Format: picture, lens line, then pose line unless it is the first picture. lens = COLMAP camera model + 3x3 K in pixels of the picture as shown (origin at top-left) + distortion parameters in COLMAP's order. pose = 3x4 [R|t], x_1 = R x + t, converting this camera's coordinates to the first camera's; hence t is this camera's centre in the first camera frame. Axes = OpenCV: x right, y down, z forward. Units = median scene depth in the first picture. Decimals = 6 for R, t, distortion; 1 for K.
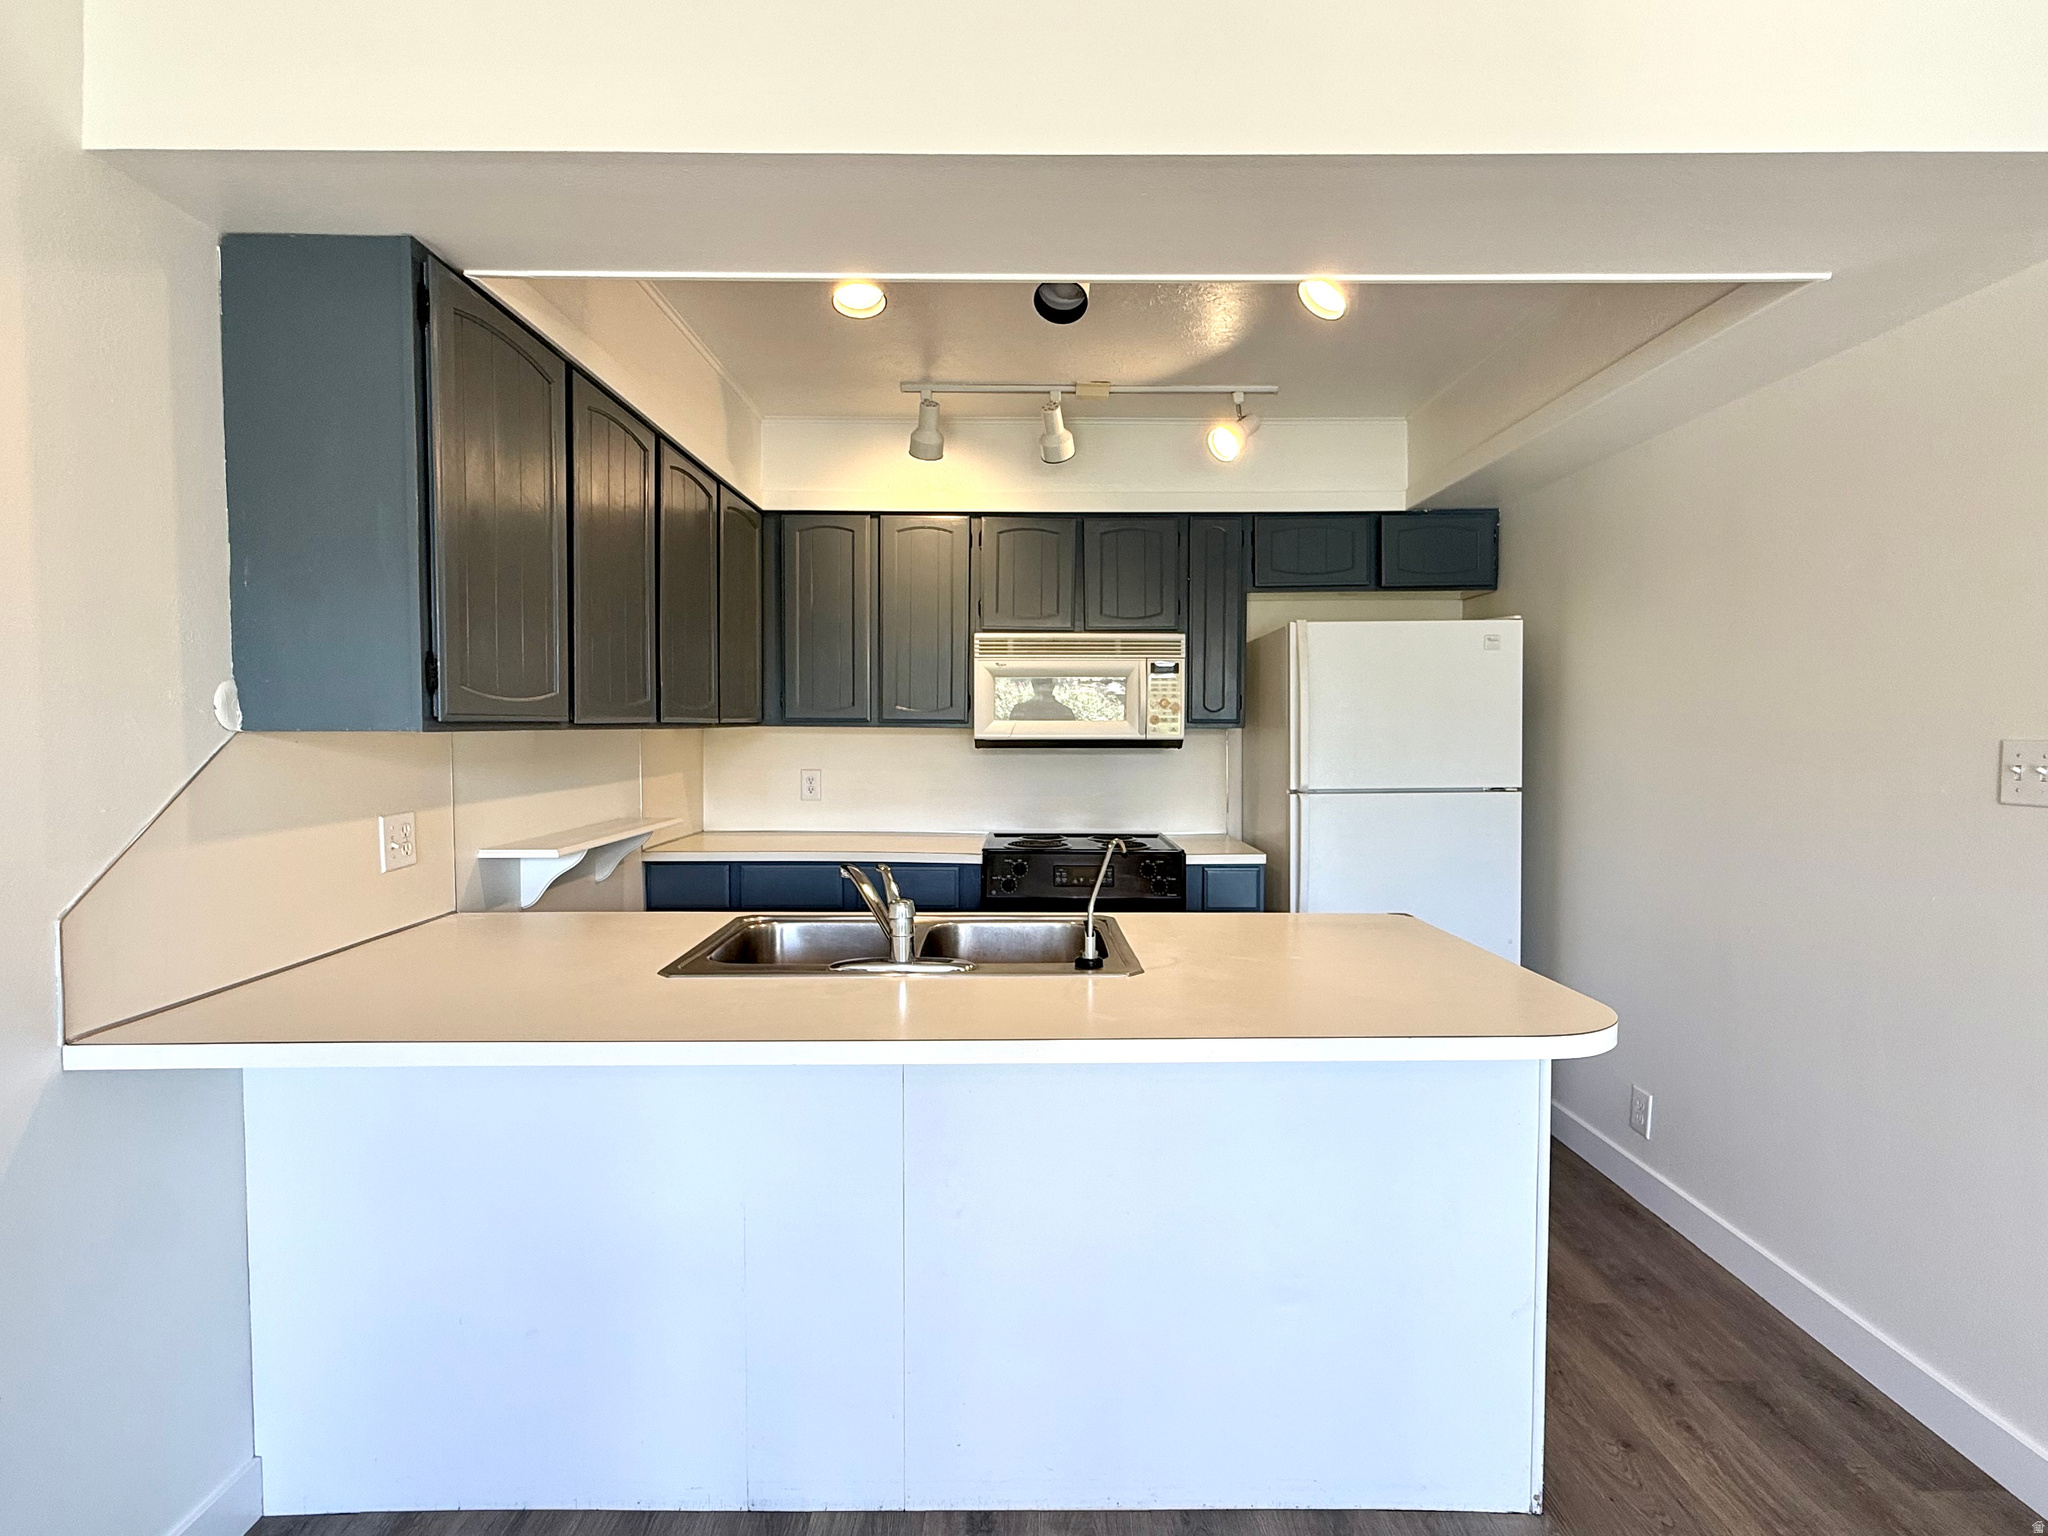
lens RADIAL K [[1040.4, 0, 1023.0], [0, 1040.4, 767.5], [0, 0, 1]] dist [0.004209, 0.000142]
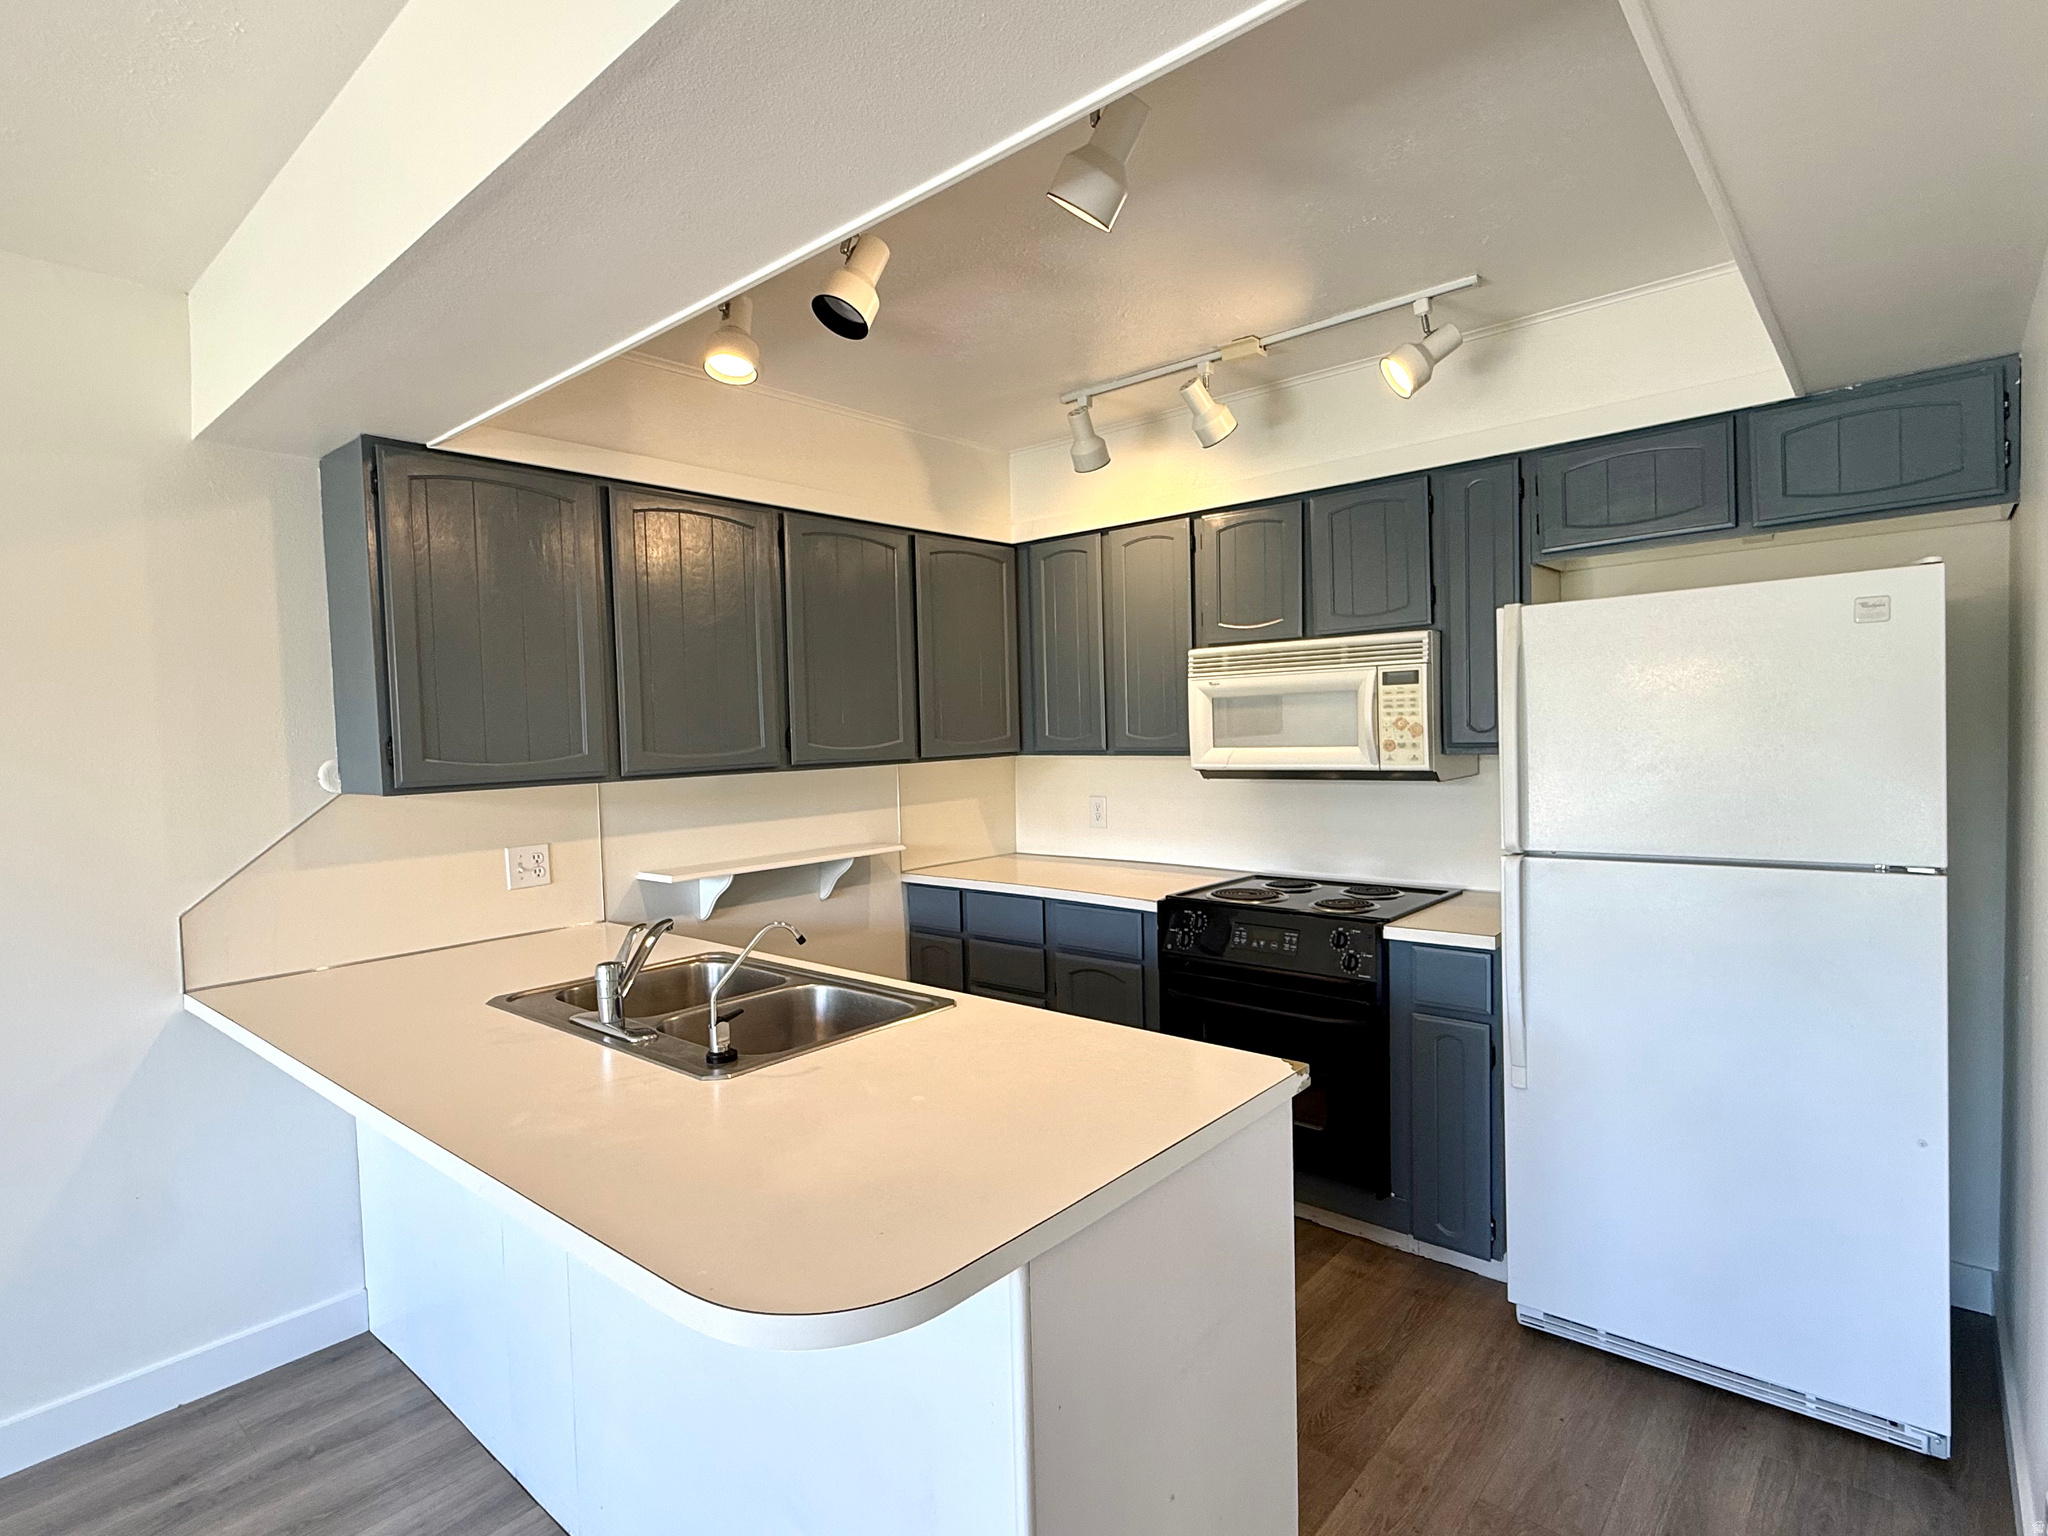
lens RADIAL K [[1040.4, 0, 1024.7], [0, 1040.4, 765.5], [0, 0, 1]] dist [0.004209, 0.000142]
pose [[0.753651, 0.001165, -0.657273, 0.430904], [0.003200, 0.999980, 0.005442, -0.036097], [0.657267, -0.006204, 0.753633, 0.241430]]
